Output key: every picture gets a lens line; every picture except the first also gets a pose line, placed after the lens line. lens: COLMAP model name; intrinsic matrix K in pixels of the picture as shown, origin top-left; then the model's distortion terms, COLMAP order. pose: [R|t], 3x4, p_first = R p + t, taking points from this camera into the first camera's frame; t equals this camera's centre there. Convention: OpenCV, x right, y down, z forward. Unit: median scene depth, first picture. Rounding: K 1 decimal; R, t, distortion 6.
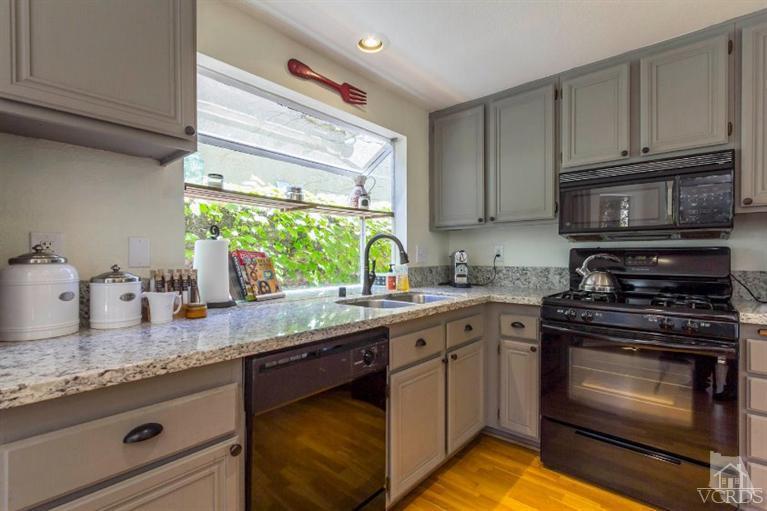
lens RADIAL K [[359.1, 0, 387.2], [0, 359.1, 259.2], [0, 0, 1]] dist [0.001515, -0.002731]
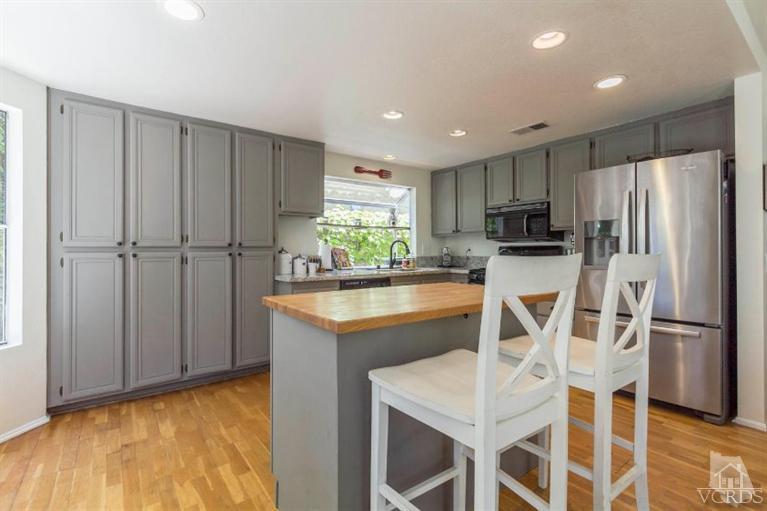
lens RADIAL K [[359.1, 0, 376.2], [0, 359.1, 251.7], [0, 0, 1]] dist [0.001515, -0.002731]
pose [[0.972861, -0.002044, -0.231382, 0.318895], [0.000802, 0.999985, -0.005462, 0.007944], [0.231390, 0.005129, 0.972848, -0.980338]]
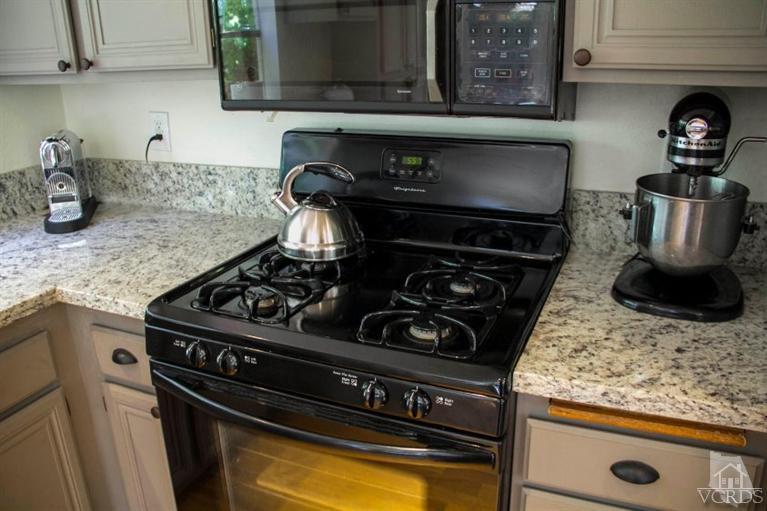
lens RADIAL K [[611.9, 0, 384.4], [0, 611.9, 251.9], [0, 0, 1]] dist [-0.082976, 0.000425]
pose [[0.951233, -0.124769, 0.282116, 0.405855], [0.027366, 0.945076, 0.325702, -0.124690], [-0.307259, -0.302098, 0.902402, 0.283465]]
